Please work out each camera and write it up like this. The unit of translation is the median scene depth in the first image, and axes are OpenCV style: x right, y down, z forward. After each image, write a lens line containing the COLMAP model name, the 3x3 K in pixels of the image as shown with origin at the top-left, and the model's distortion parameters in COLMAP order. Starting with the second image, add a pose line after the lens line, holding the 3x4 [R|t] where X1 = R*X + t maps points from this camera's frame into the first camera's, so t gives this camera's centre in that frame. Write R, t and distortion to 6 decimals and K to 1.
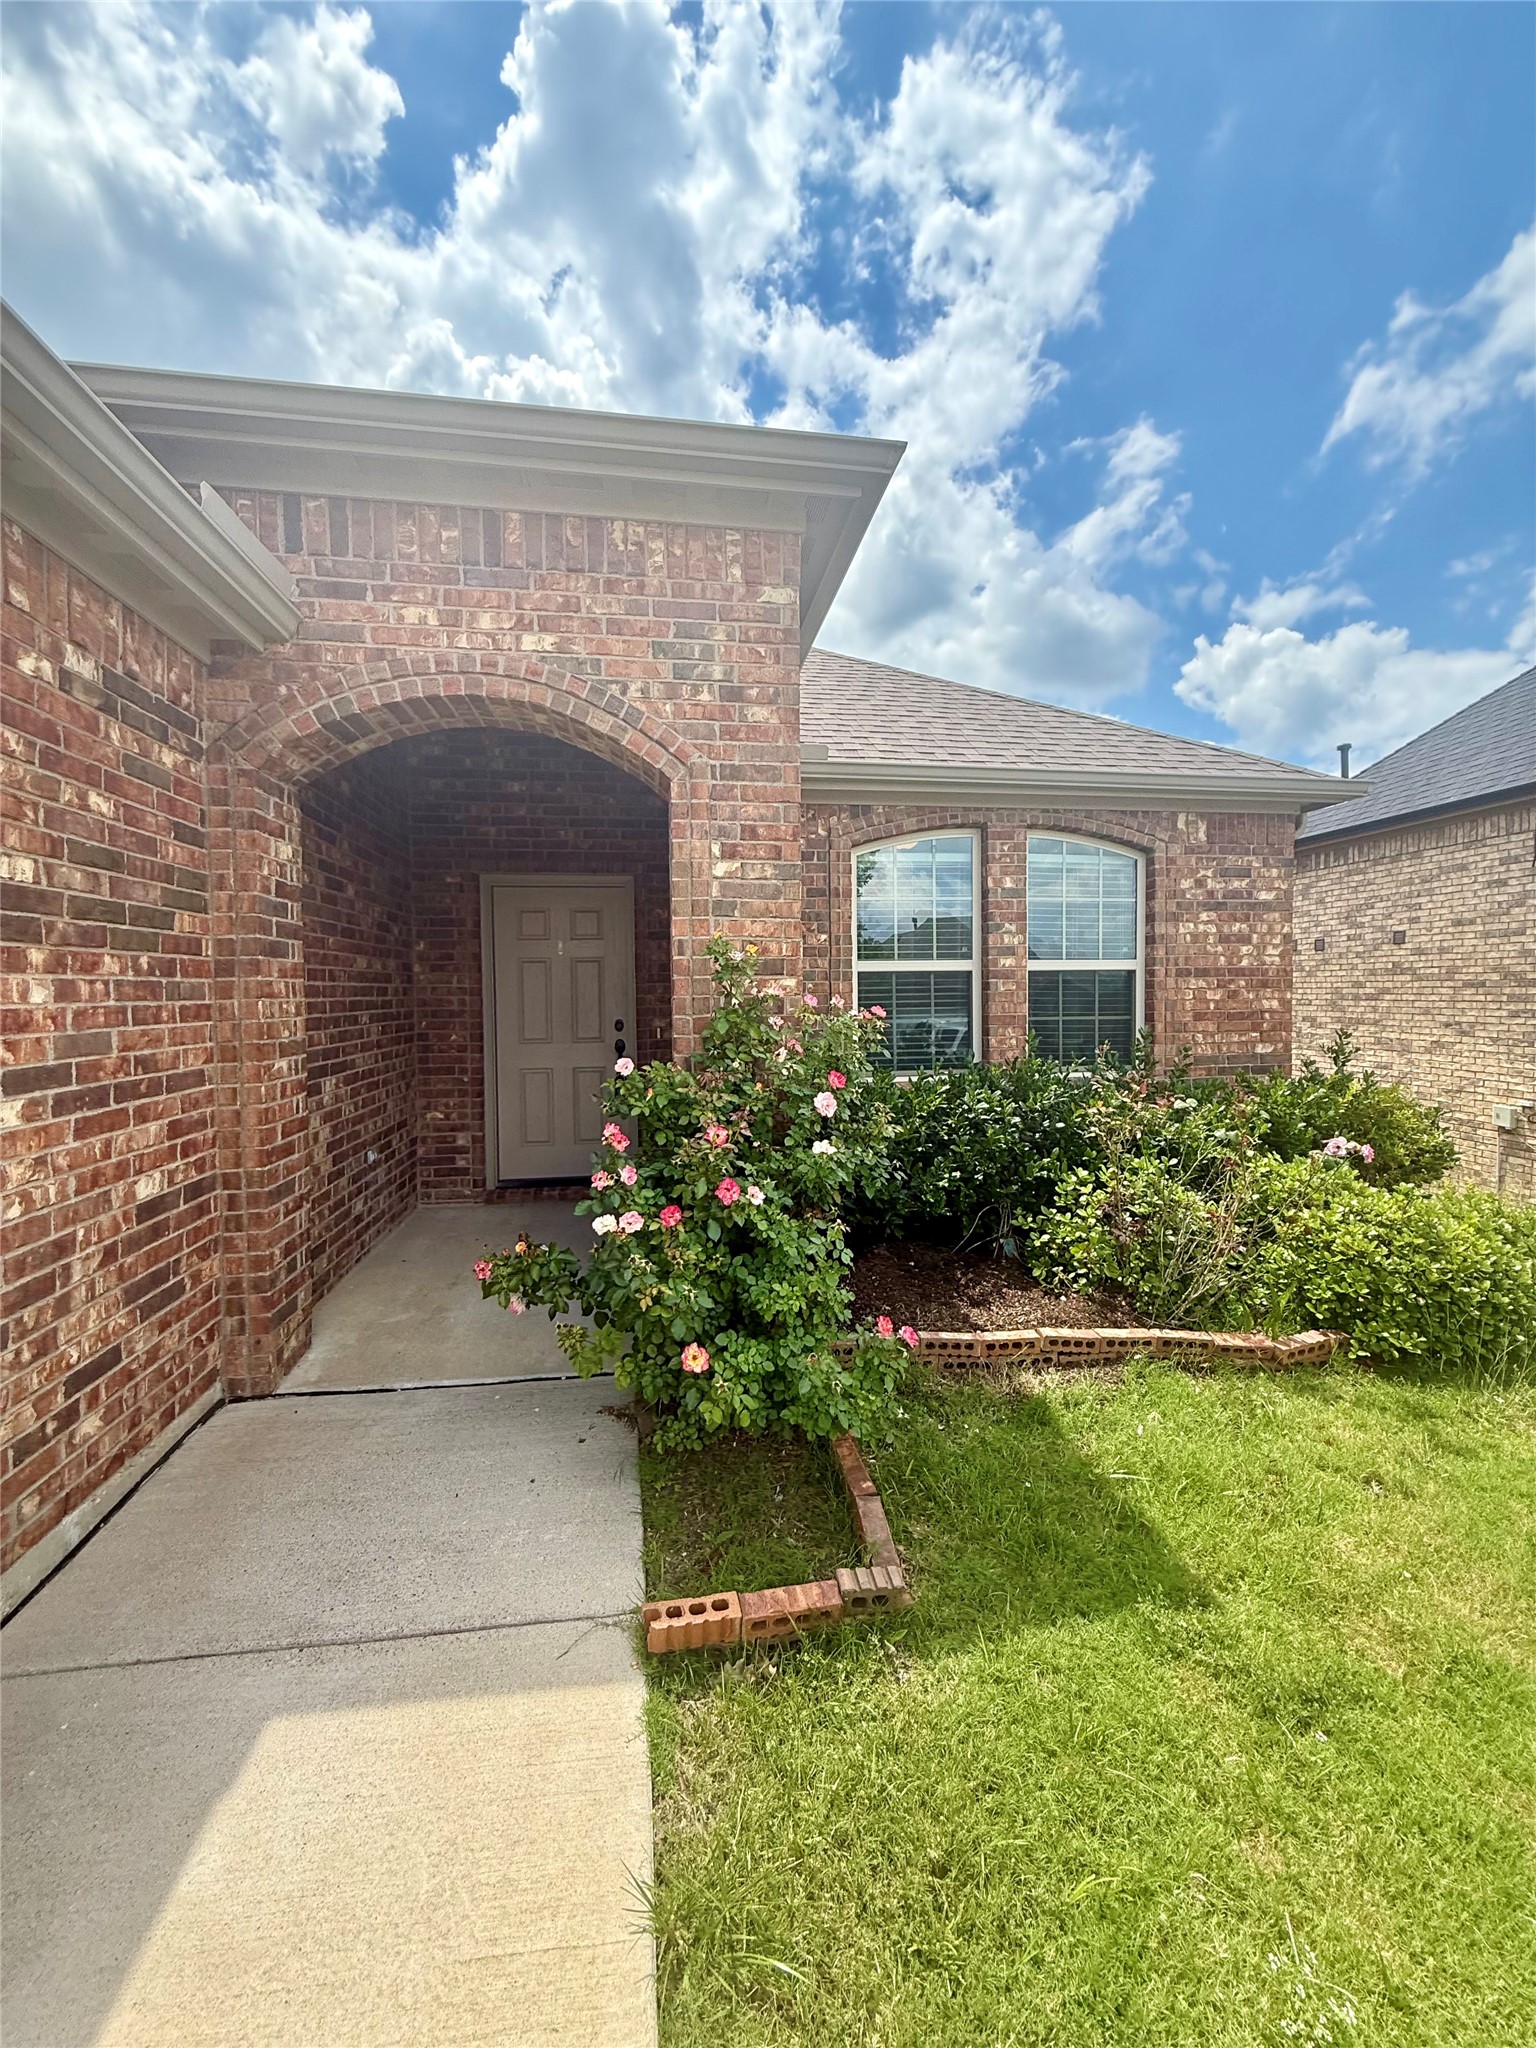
lens RADIAL K [[809.7, 0, 764.4], [0, 809.7, 1017.6], [0, 0, 1]] dist [0.000744, 0.000413]
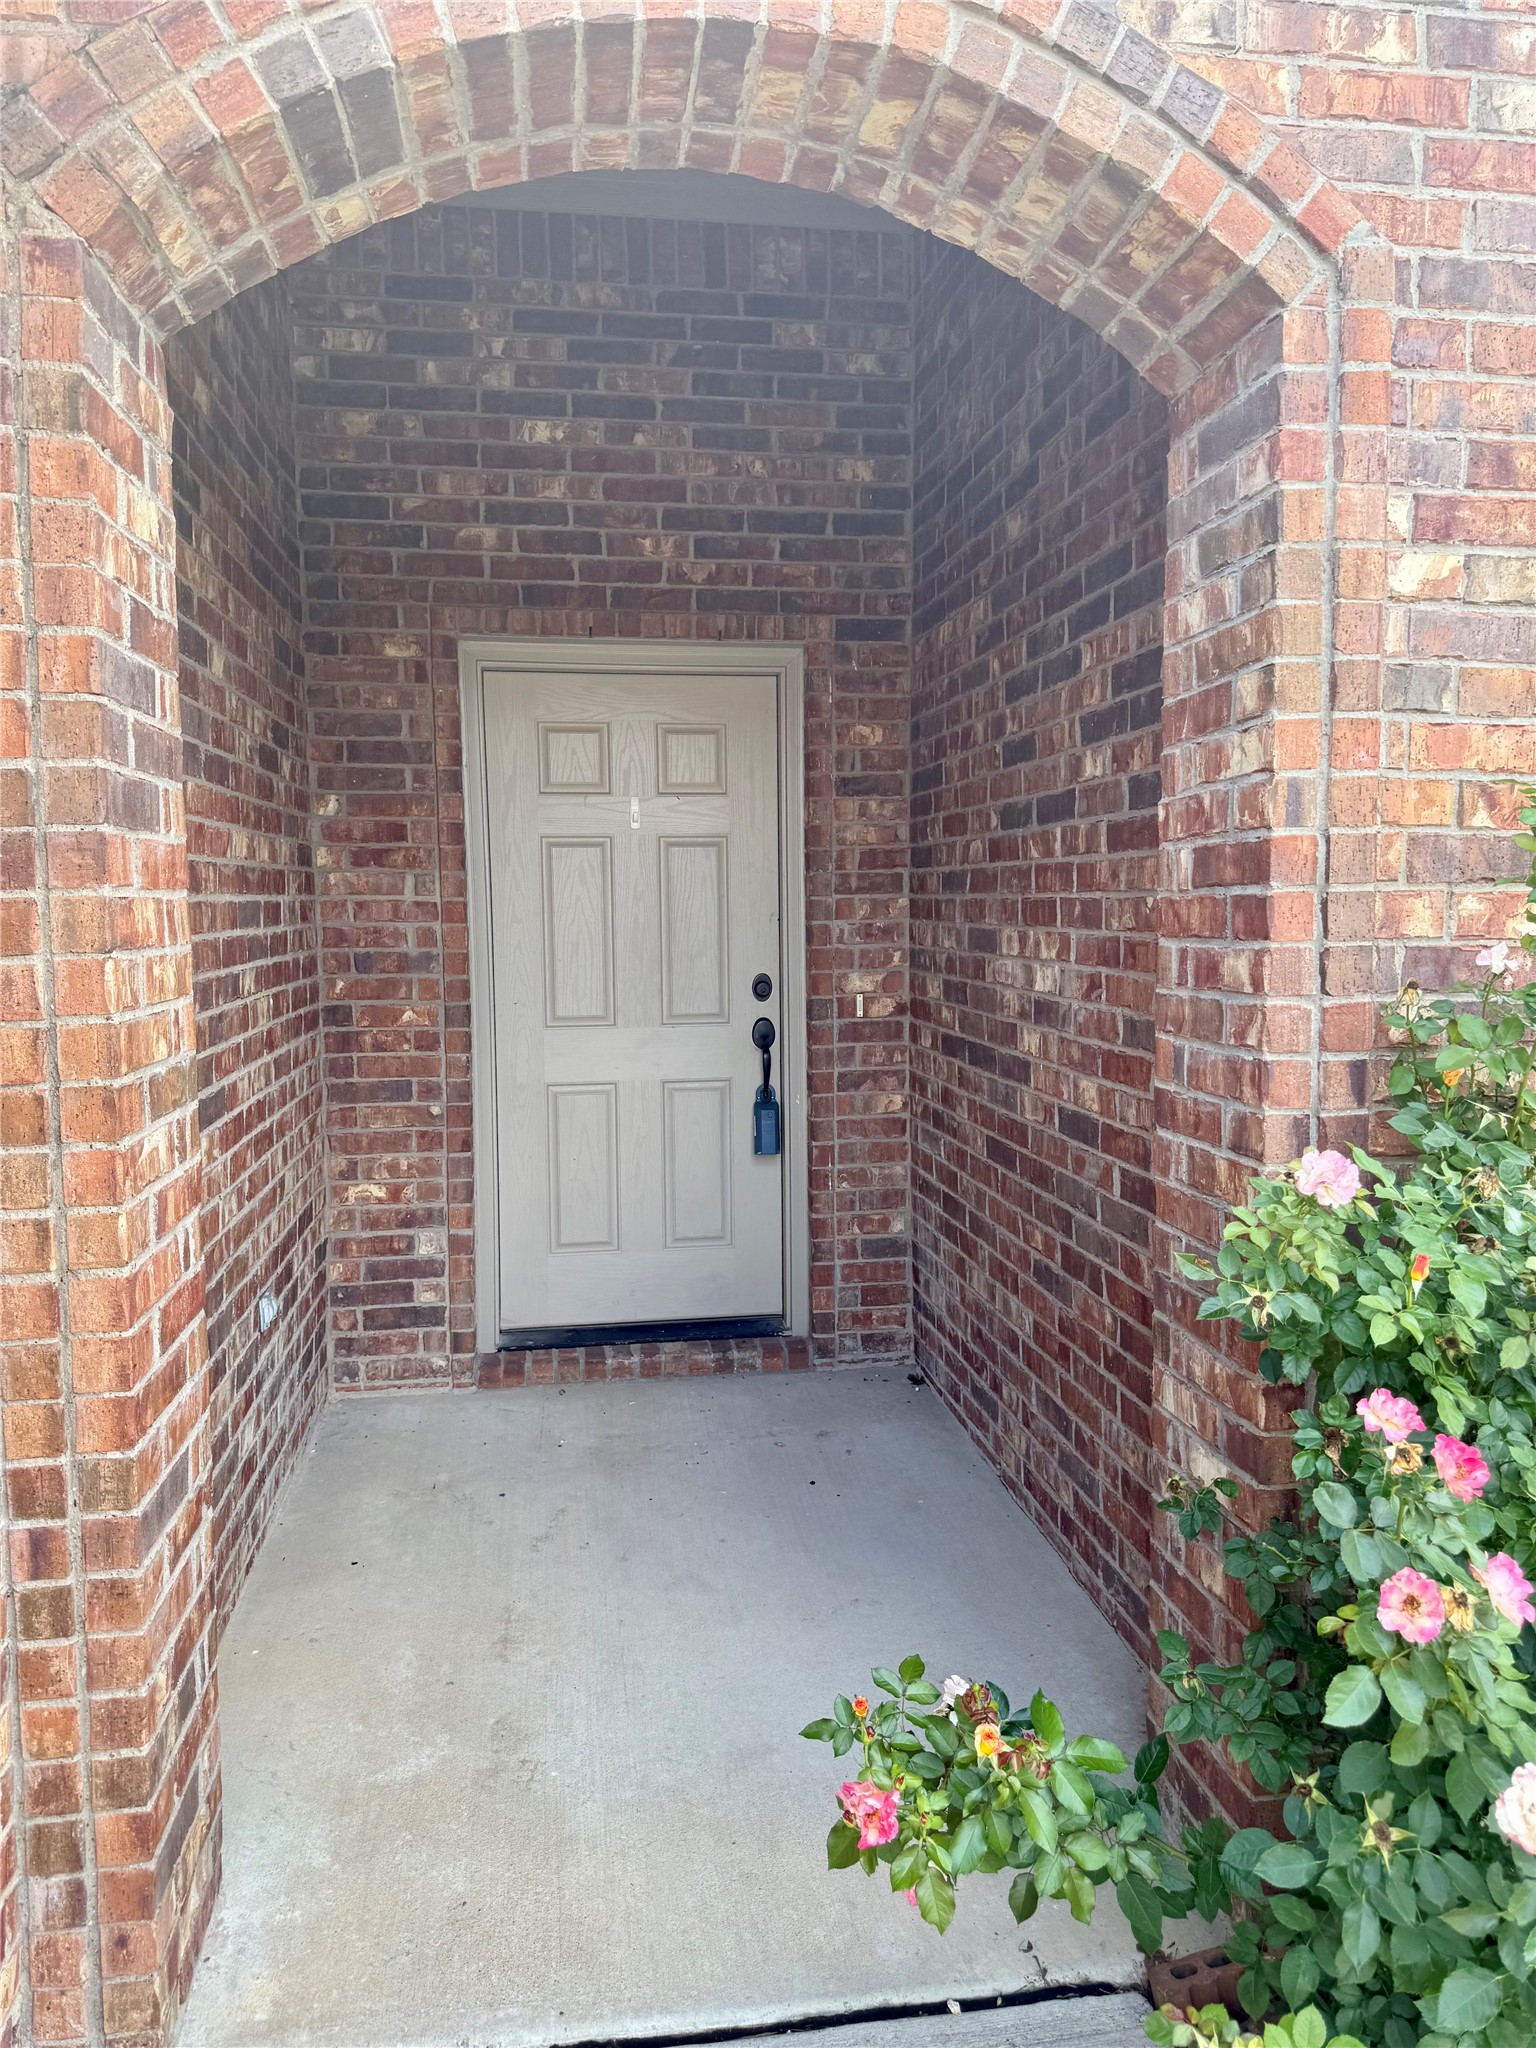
lens RADIAL K [[1443.7, 0, 768.4], [0, 1443.7, 1021.7], [0, 0, 1]] dist [0.022346, -0.024106]
pose [[0.999995, 0.001173, 0.002889, -0.331429], [-0.001328, 0.998532, 0.054154, -0.026169], [-0.002821, -0.054157, 0.998528, 0.378091]]
